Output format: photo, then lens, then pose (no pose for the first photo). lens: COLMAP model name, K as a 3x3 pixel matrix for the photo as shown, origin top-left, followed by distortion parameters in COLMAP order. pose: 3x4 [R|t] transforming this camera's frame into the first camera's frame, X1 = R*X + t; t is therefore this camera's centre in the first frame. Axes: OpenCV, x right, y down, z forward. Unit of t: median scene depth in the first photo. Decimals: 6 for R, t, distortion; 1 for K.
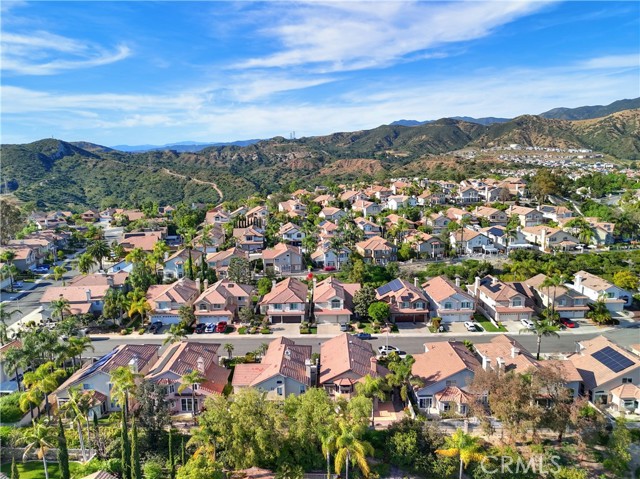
lens RADIAL K [[468.0, 0, 322.2], [0, 468.0, 238.9], [0, 0, 1]] dist [0.078433, -0.076507]
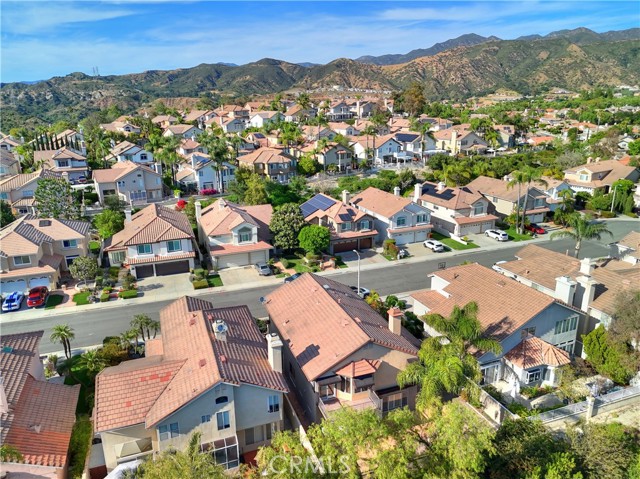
lens RADIAL K [[468.0, 0, 321.0], [0, 468.0, 240.3], [0, 0, 1]] dist [0.078433, -0.076507]
pose [[0.935301, -0.100780, 0.339199, -0.079761], [0.062714, 0.990621, 0.121399, 0.069203], [-0.348252, -0.092272, 0.932849, 0.346533]]
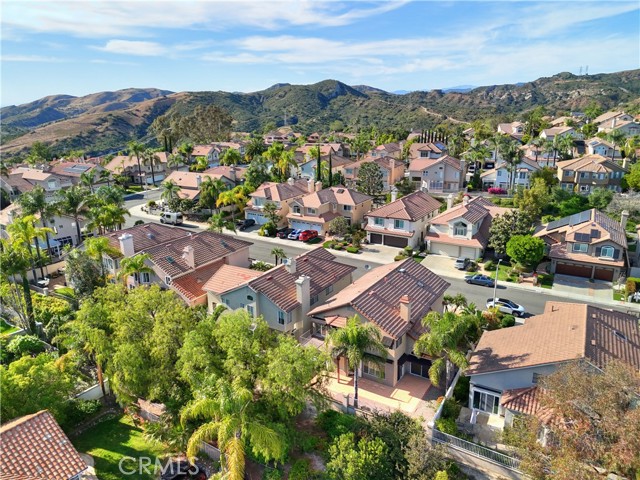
lens RADIAL K [[468.0, 0, 320.3], [0, 468.0, 238.8], [0, 0, 1]] dist [0.078433, -0.076507]
pose [[0.850471, 0.152109, -0.503549, 0.180503], [-0.096301, 0.986123, 0.135233, 0.072845], [0.517132, -0.066520, 0.853317, 0.291528]]
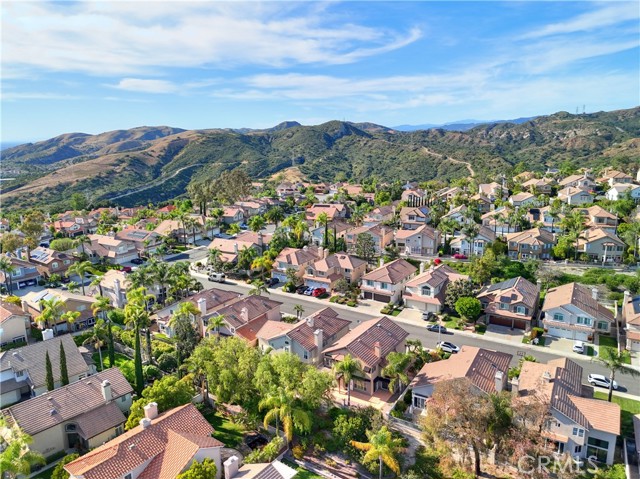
lens RADIAL K [[468.0, 0, 322.4], [0, 468.0, 240.1], [0, 0, 1]] dist [0.078433, -0.076507]
pose [[0.846309, 0.119663, -0.519078, 0.302663], [-0.096060, 0.992751, 0.072241, -0.011785], [0.523960, -0.011275, 0.851668, 0.067785]]
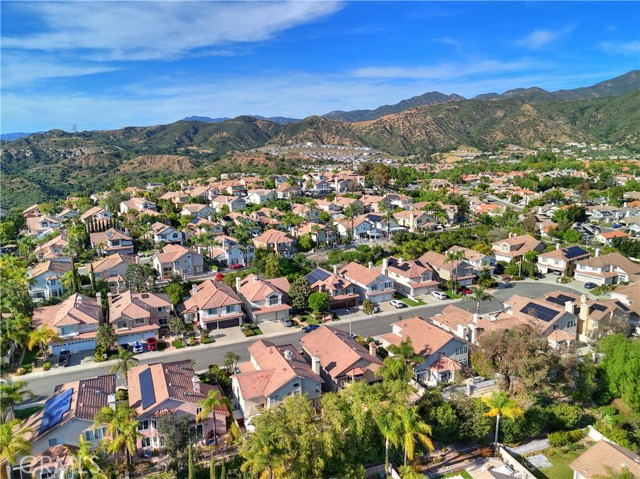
lens RADIAL K [[468.0, 0, 321.8], [0, 468.0, 237.4], [0, 0, 1]] dist [0.078433, -0.076507]
pose [[0.912903, -0.075689, 0.401096, -0.230455], [0.074624, 0.997044, 0.018302, 0.001042], [-0.401296, 0.013224, 0.915853, 0.075642]]
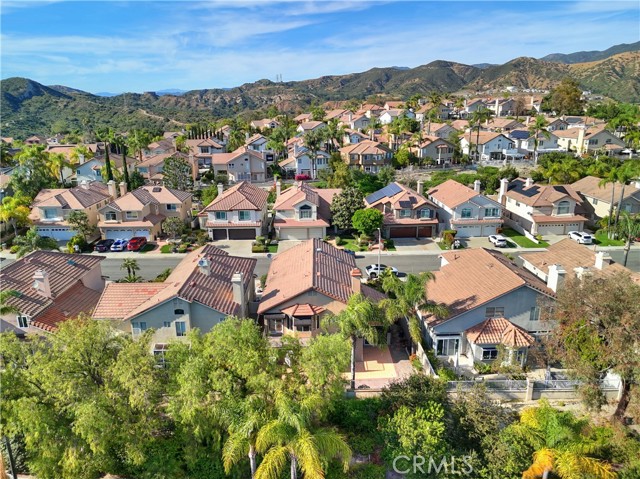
lens RADIAL K [[468.0, 0, 321.2], [0, 468.0, 238.9], [0, 0, 1]] dist [0.078433, -0.076507]
pose [[0.999804, -0.003677, 0.019452, 0.034985], [0.001680, 0.994811, 0.101723, 0.097820], [-0.019725, -0.101670, 0.994623, 0.277137]]
